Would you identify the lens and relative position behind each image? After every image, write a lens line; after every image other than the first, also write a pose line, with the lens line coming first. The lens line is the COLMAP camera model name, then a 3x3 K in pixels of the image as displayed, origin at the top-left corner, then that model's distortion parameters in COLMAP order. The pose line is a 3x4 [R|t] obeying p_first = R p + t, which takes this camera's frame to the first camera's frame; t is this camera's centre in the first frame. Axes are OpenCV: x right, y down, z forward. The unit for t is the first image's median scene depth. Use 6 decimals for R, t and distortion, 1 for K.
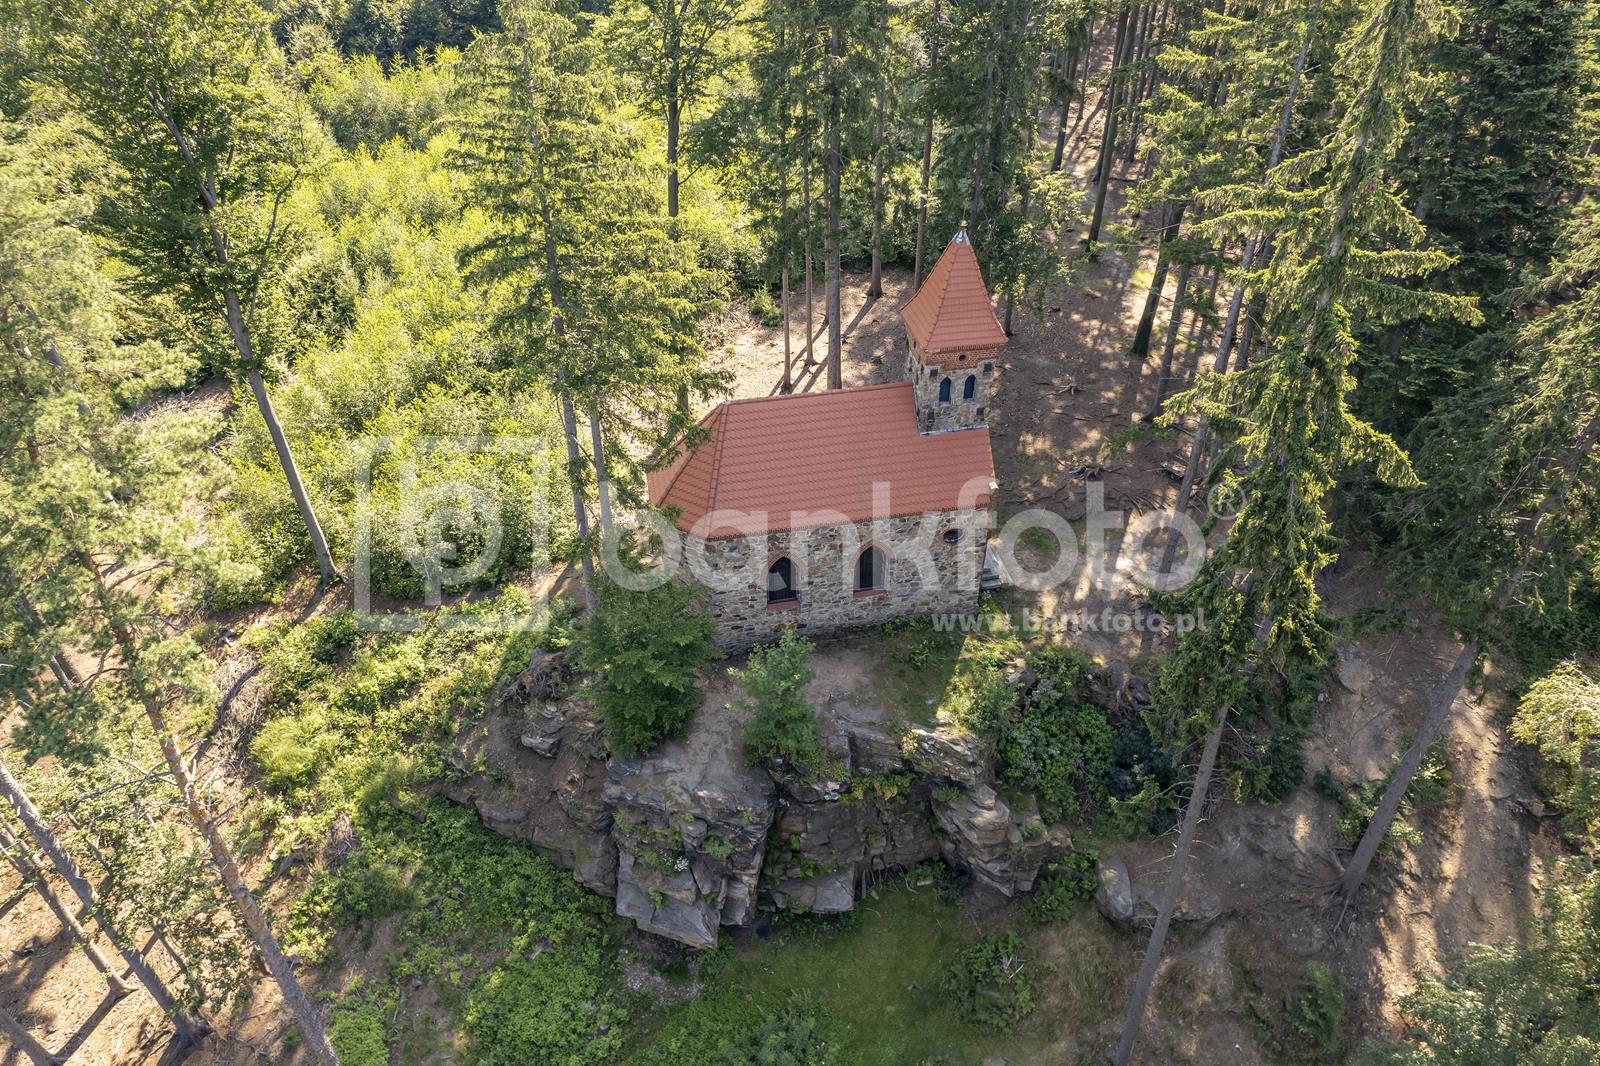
lens RADIAL K [[1010.9, 0, 800.0], [0, 1010.9, 533.0], [0, 0, 1]] dist [-0.055794, 0.000568]
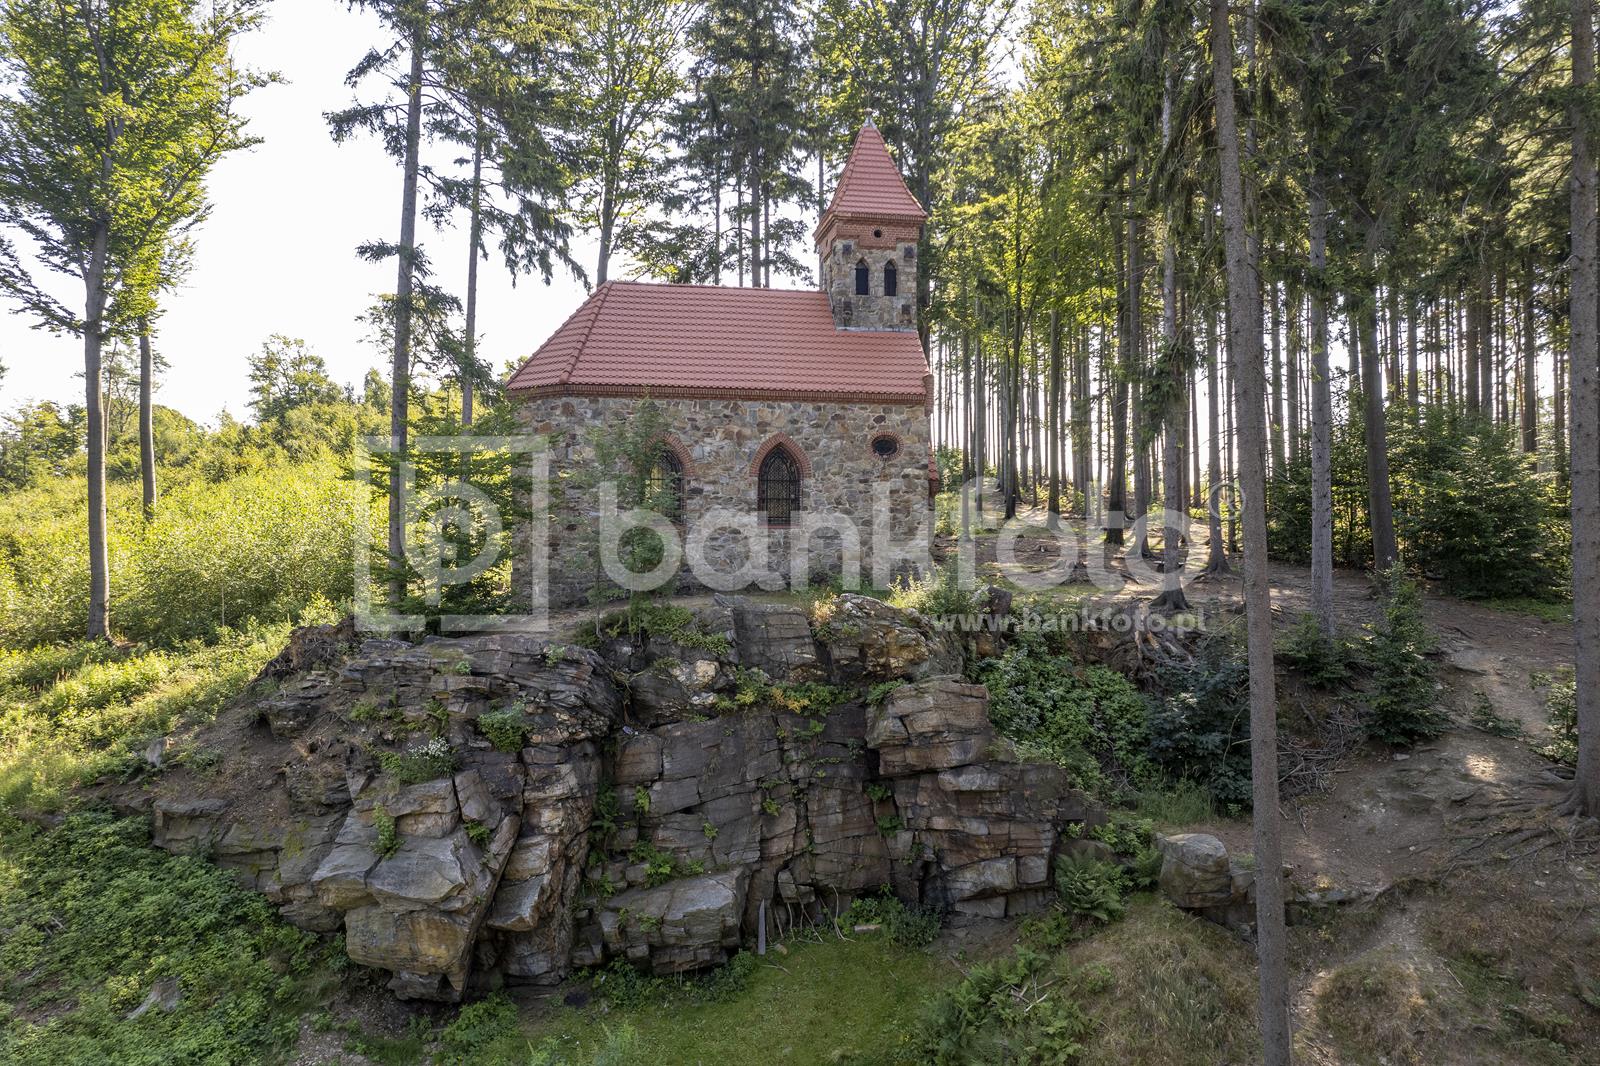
lens RADIAL K [[1022.1, 0, 801.2], [0, 1022.1, 539.5], [0, 0, 1]] dist [-0.059884, 0.042750]
pose [[0.999983, 0.004300, -0.004006, 0.094421], [-0.005850, 0.793068, -0.609105, 0.569451], [0.000558, 0.609117, 0.793080, 0.433297]]
